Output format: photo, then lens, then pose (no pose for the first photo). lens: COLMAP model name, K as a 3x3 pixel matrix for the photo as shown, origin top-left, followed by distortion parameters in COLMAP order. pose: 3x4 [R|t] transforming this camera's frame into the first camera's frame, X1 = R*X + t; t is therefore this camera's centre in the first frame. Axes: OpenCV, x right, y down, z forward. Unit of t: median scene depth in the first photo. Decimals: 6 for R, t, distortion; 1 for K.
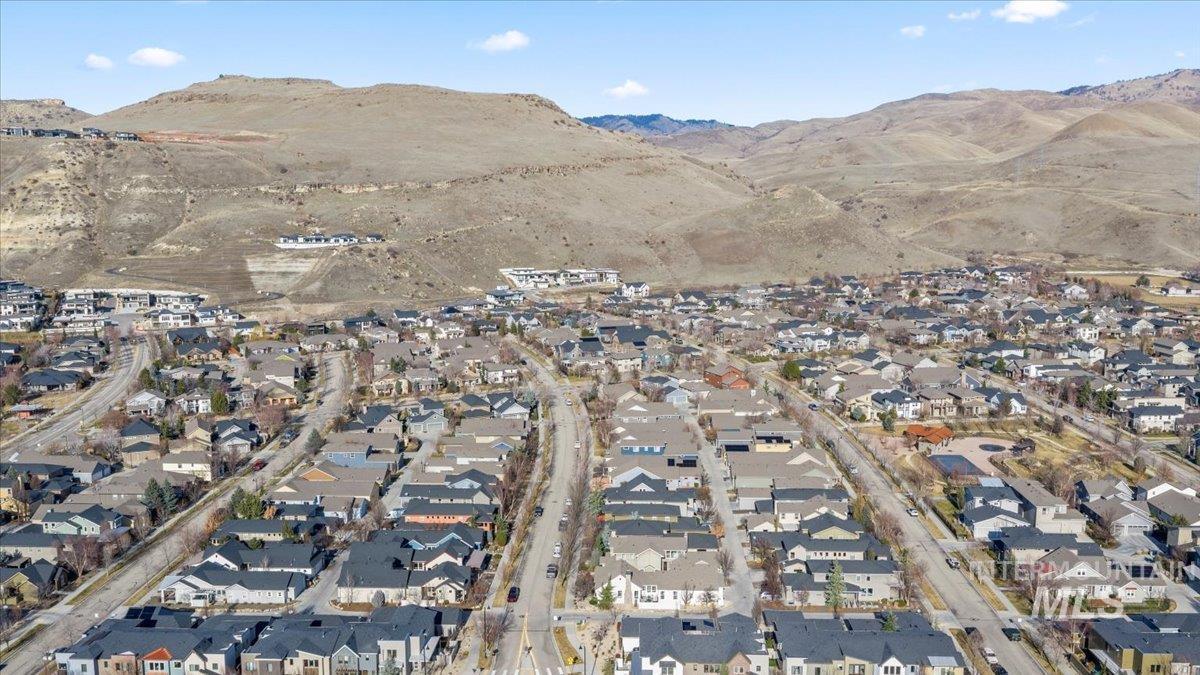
lens RADIAL K [[1002.2, 0, 600.0], [0, 1002.2, 337.5], [0, 0, 1]] dist [-0.006778, -0.011468]
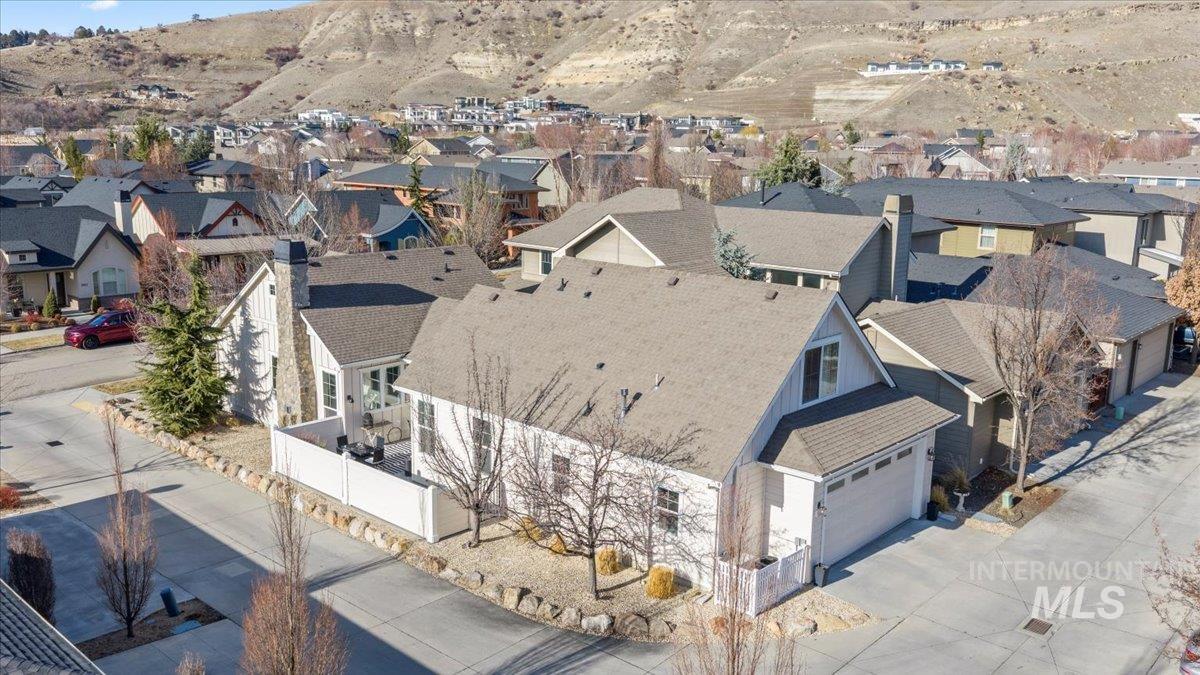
lens RADIAL K [[1002.2, 0, 600.0], [0, 1002.2, 337.5], [0, 0, 1]] dist [-0.006778, -0.011468]
pose [[0.762625, 0.145329, -0.630303, 0.046629], [-0.112914, 0.989382, 0.091504, 0.062413], [0.636909, 0.001387, 0.770938, 0.249225]]
